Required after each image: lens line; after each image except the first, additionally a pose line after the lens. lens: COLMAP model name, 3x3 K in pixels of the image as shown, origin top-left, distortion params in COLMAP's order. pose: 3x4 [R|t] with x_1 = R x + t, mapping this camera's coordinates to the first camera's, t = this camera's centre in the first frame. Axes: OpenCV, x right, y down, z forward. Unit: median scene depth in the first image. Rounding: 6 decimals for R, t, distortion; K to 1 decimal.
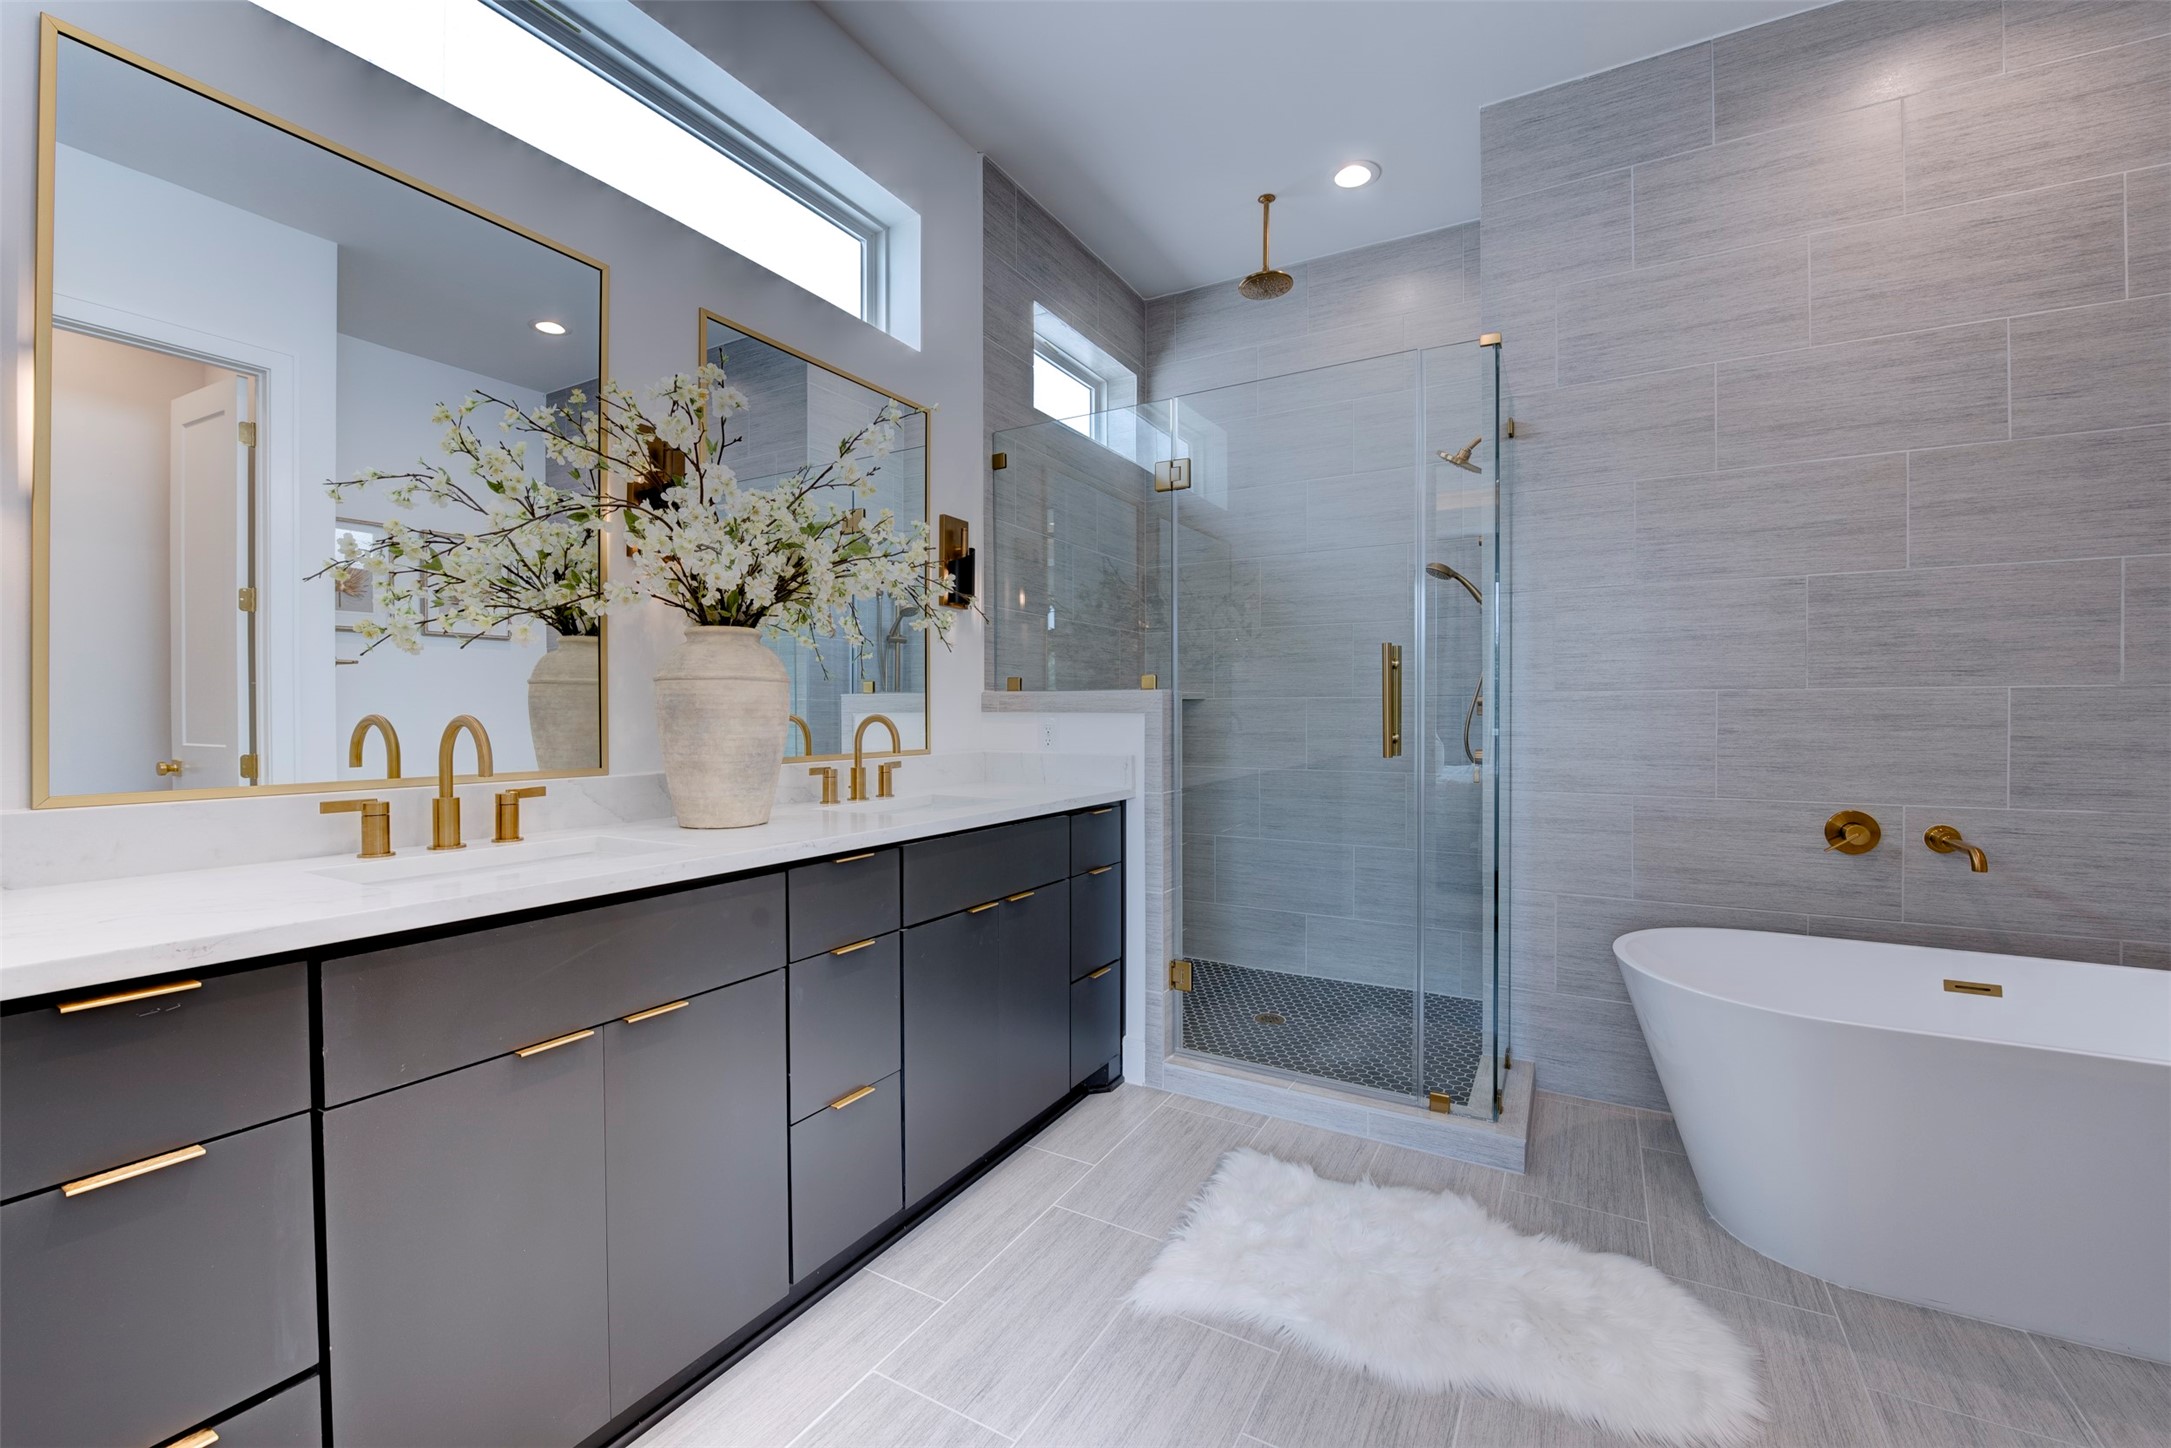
lens RADIAL K [[914.4, 0, 1073.2], [0, 914.4, 714.1], [0, 0, 1]] dist [-0.022620, -0.000528]
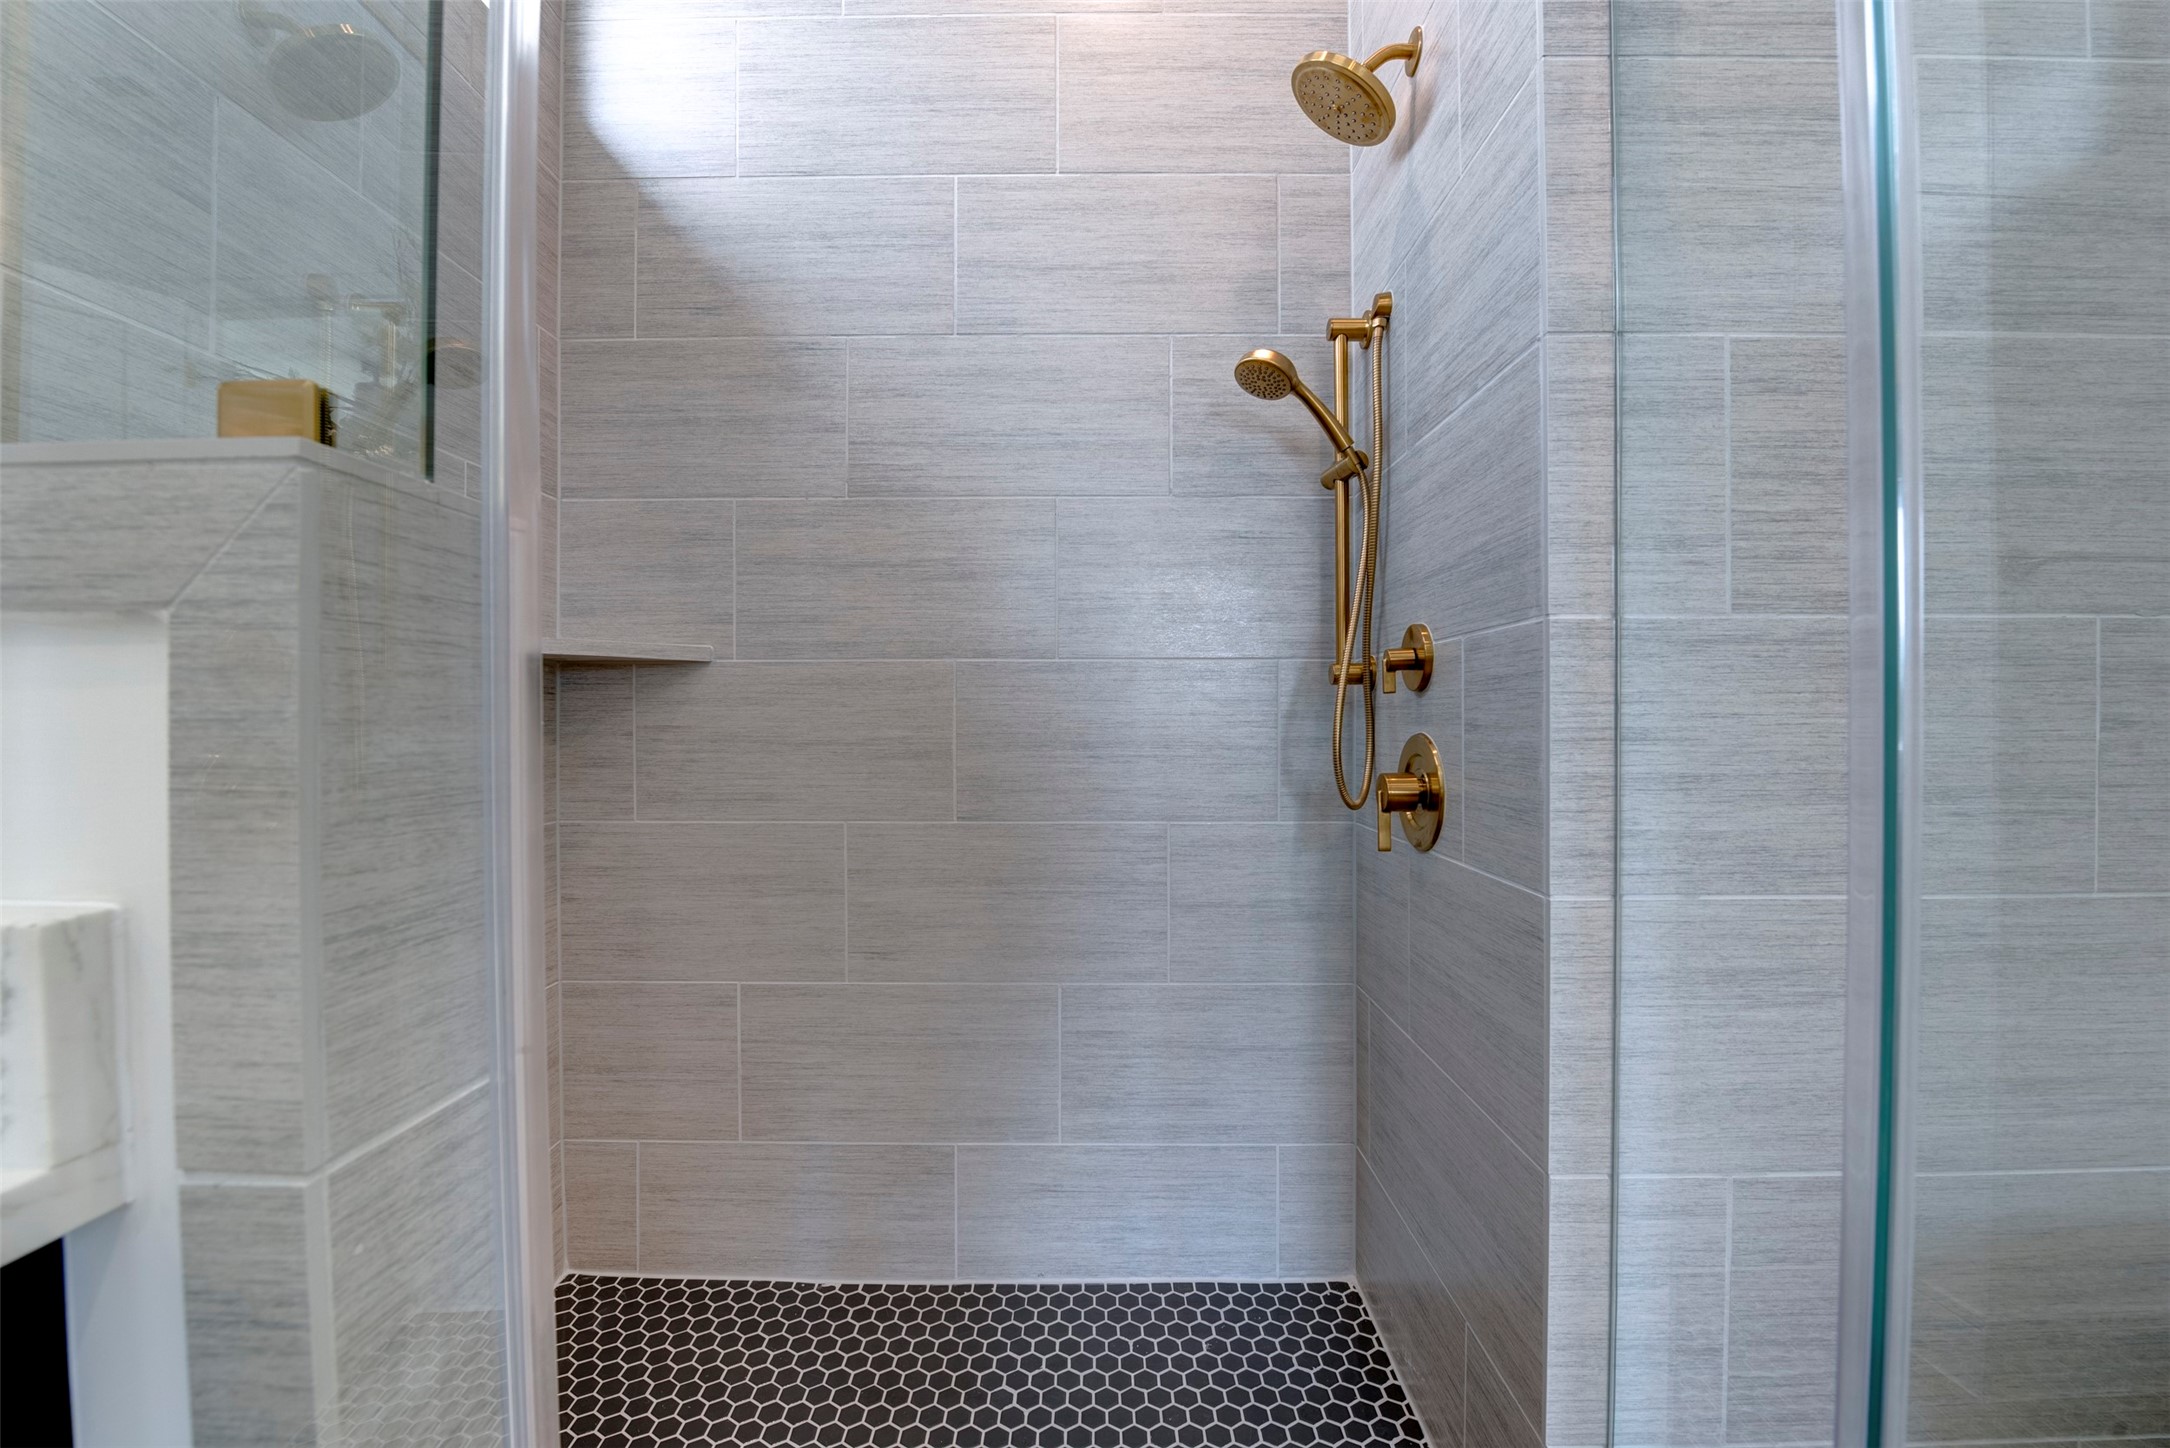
lens RADIAL K [[878.3, 0, 1068.6], [0, 878.3, 716.9], [0, 0, 1]] dist [-0.000527, -0.000240]
pose [[0.875080, -0.002808, 0.483971, 0.132337], [0.002842, 0.999996, 0.000663, 0.014175], [-0.483971, 0.000795, 0.875084, 0.819392]]
